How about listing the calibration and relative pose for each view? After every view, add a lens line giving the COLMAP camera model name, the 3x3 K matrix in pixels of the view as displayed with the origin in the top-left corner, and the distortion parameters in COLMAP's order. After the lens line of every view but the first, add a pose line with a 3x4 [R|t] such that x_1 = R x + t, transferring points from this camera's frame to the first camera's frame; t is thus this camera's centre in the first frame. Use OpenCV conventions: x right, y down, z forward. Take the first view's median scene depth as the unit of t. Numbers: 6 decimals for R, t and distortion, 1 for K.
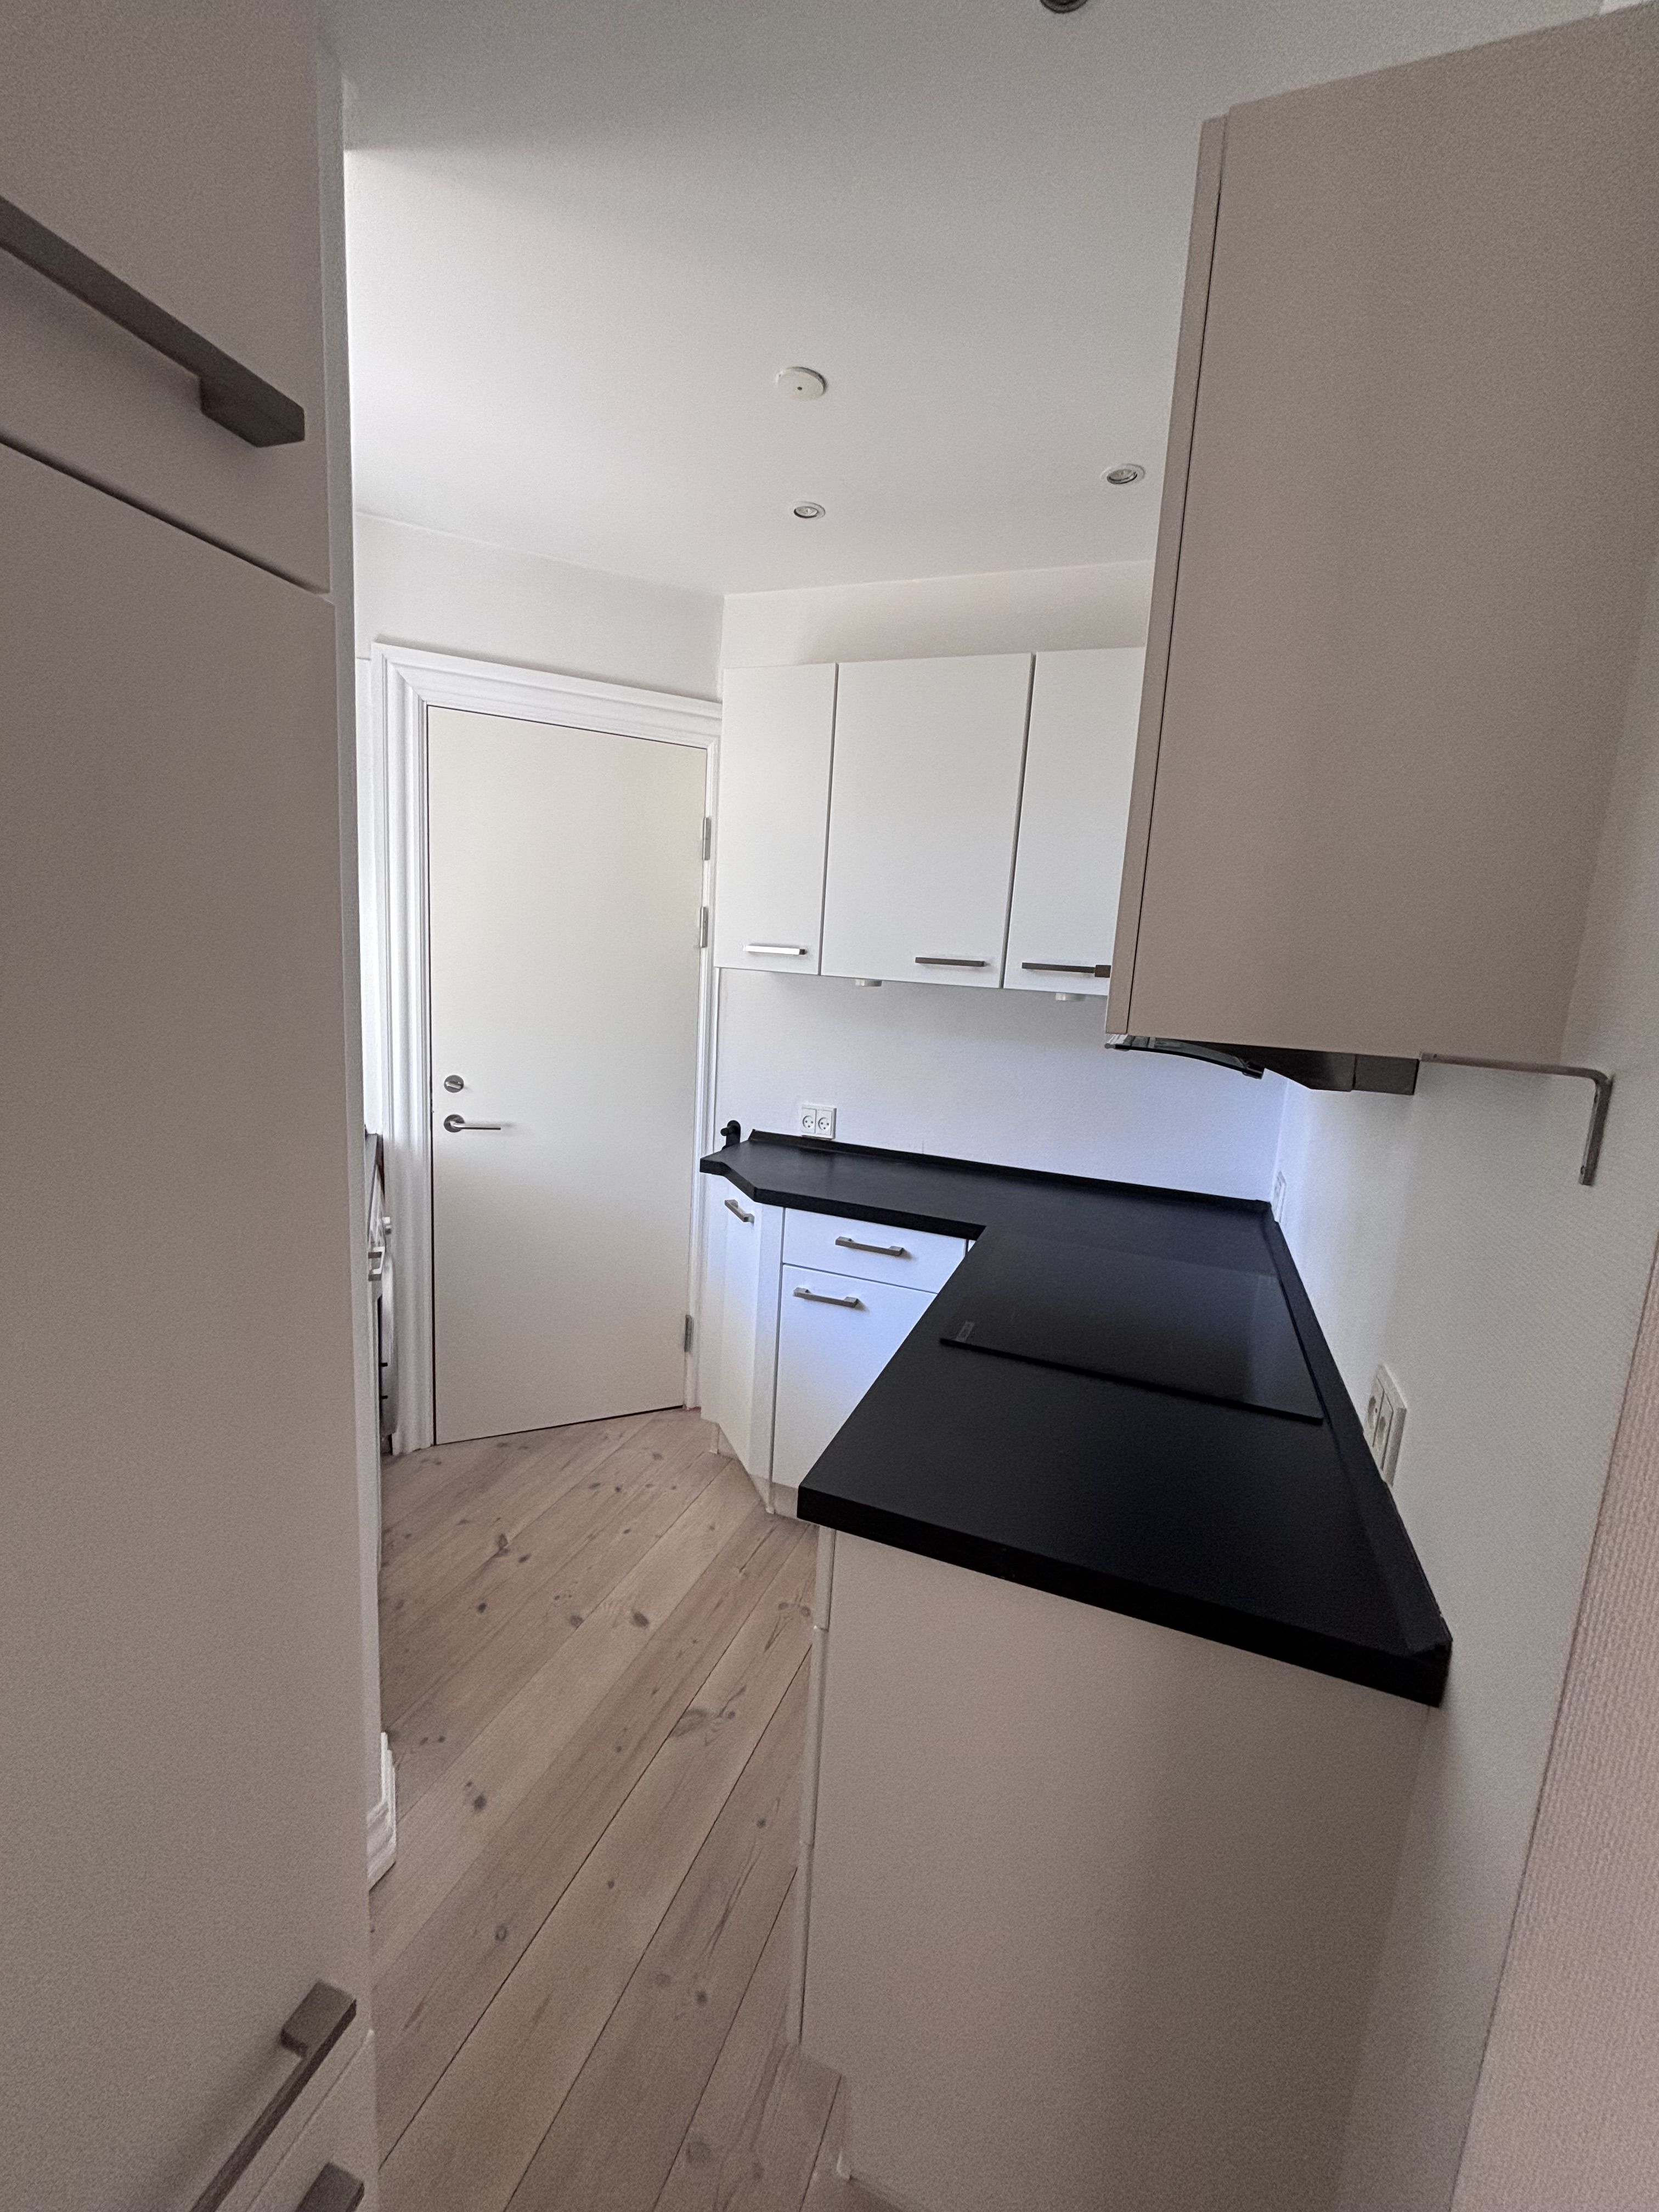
lens RADIAL K [[880.0, 0, 829.5], [0, 880.0, 1106.0], [0, 0, 1]] dist [0.001349, 0.000180]
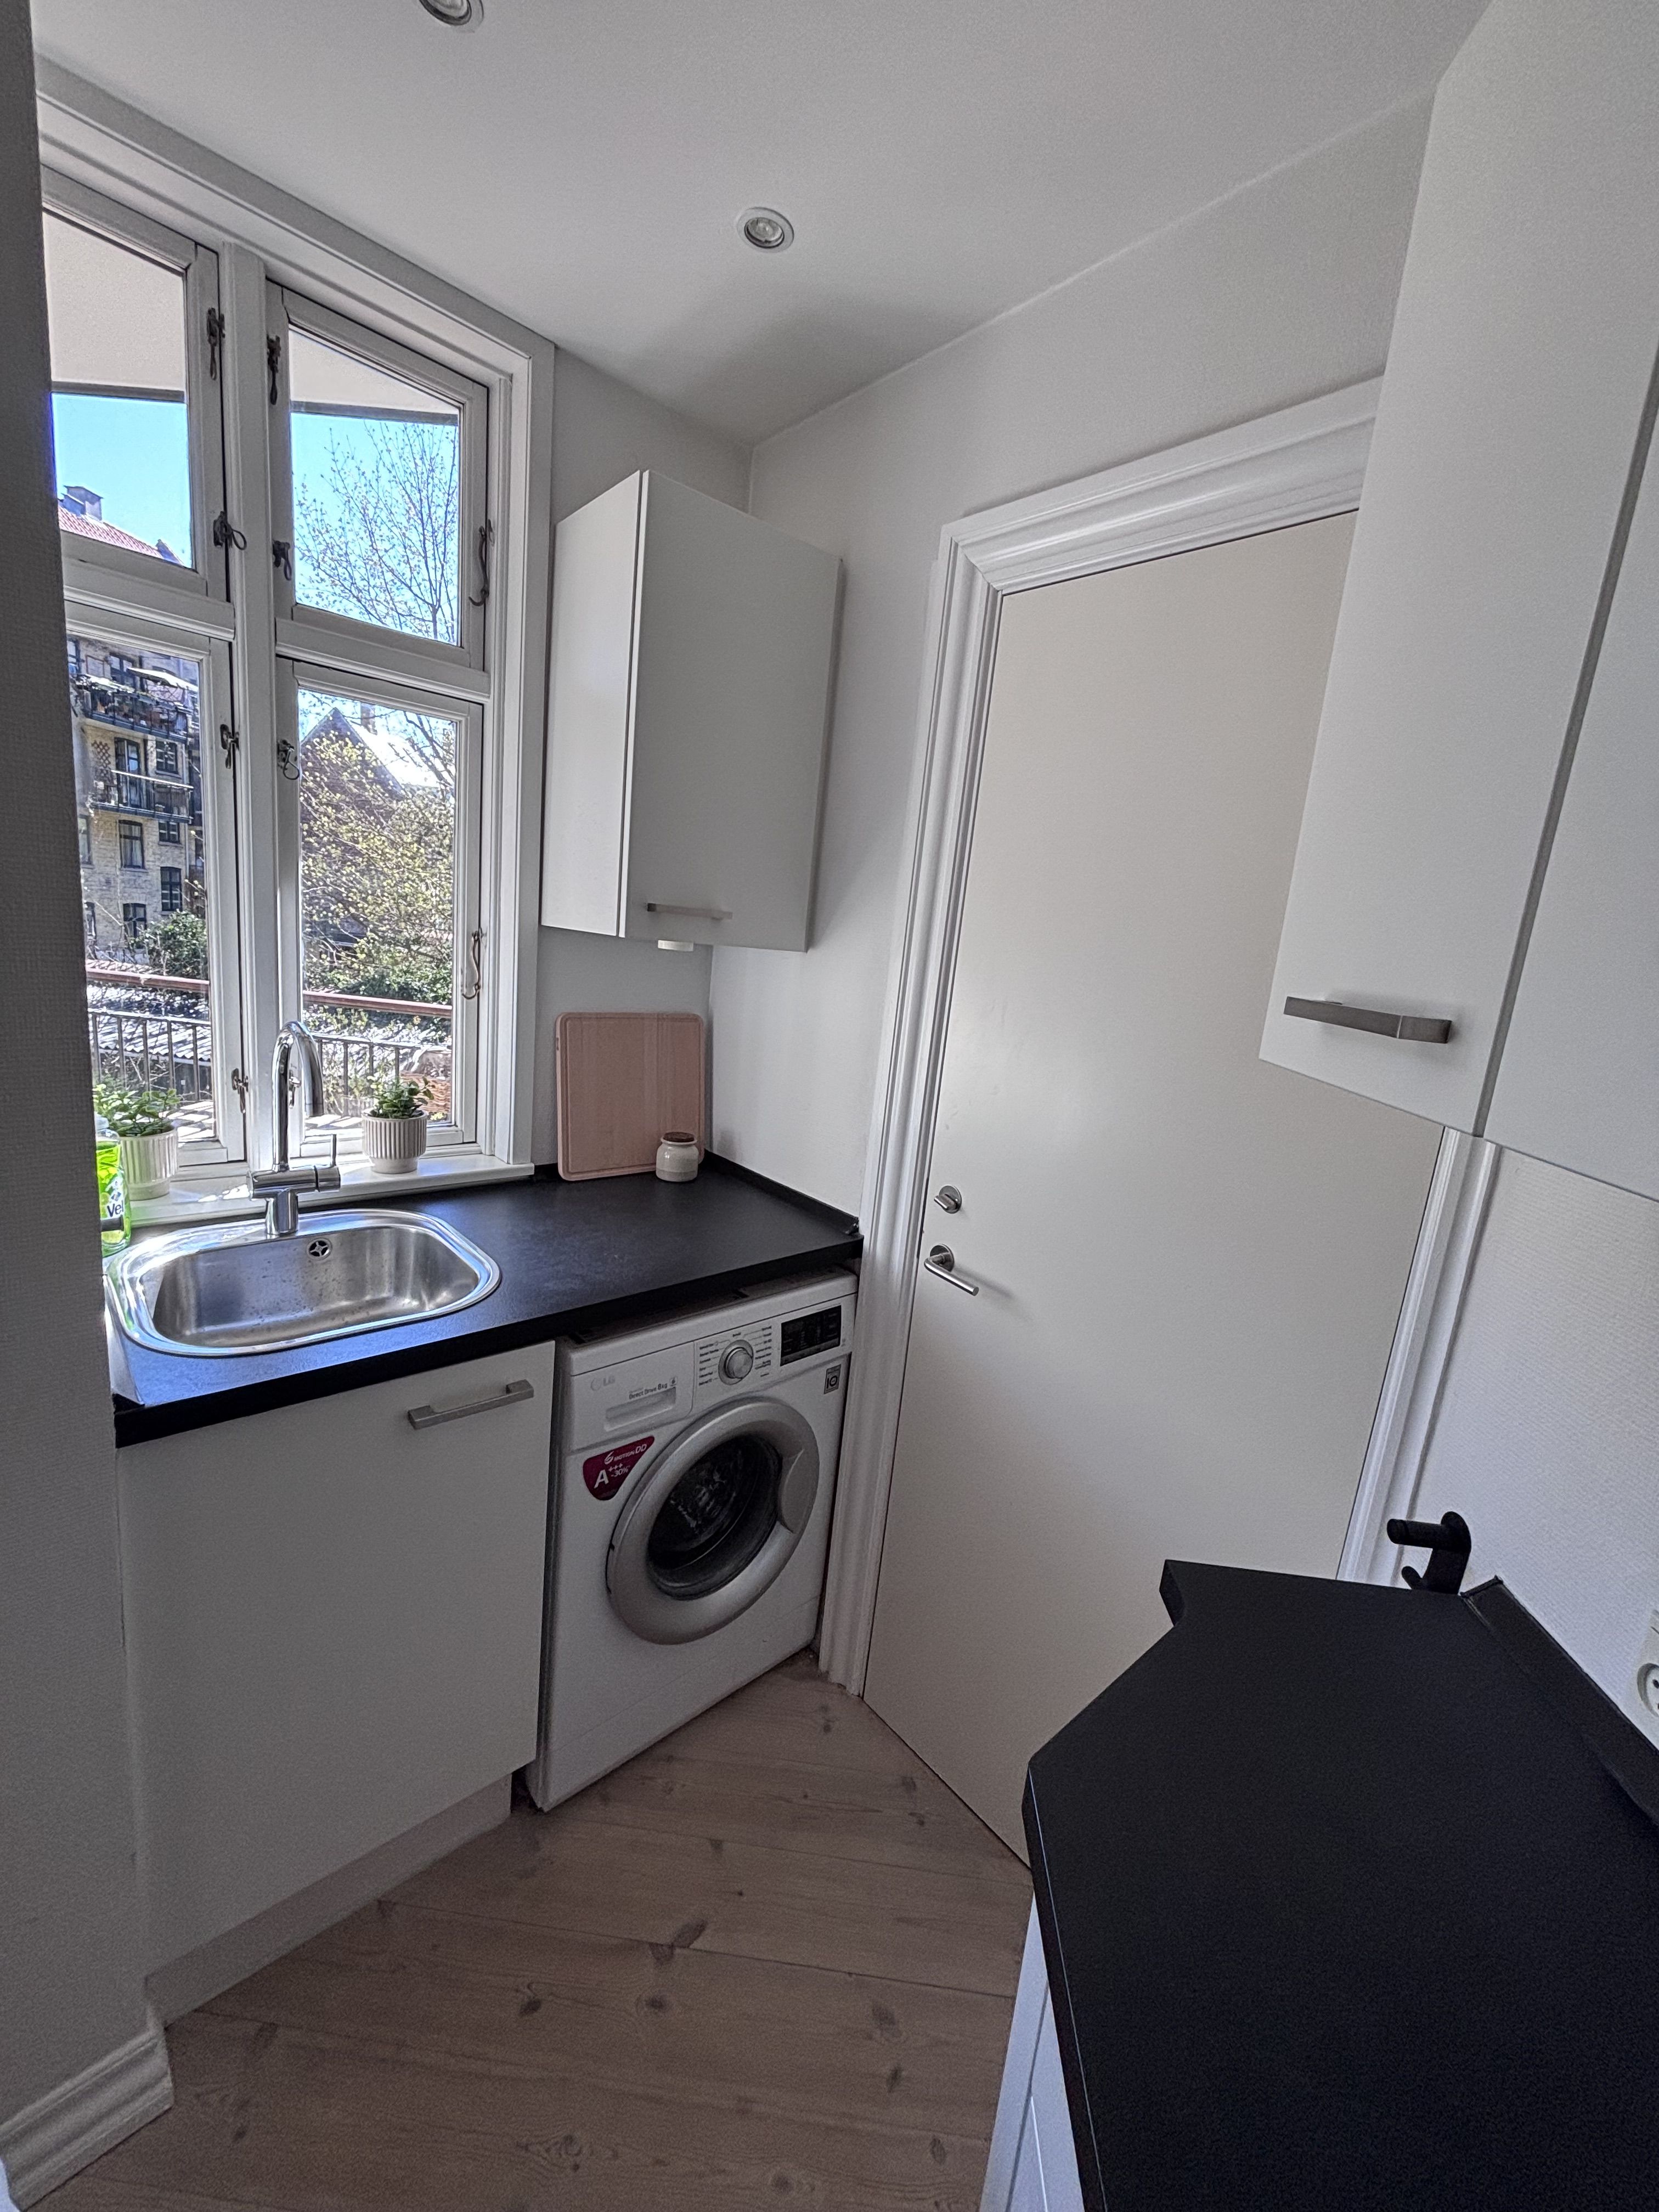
lens RADIAL K [[880.0, 0, 829.5], [0, 880.0, 1106.0], [0, 0, 1]] dist [0.001349, 0.000180]
pose [[0.294171, 0.151211, -0.943715, 0.131246], [-0.229582, 0.969674, 0.083806, -0.123387], [0.927769, 0.192007, 0.319965, 0.702846]]
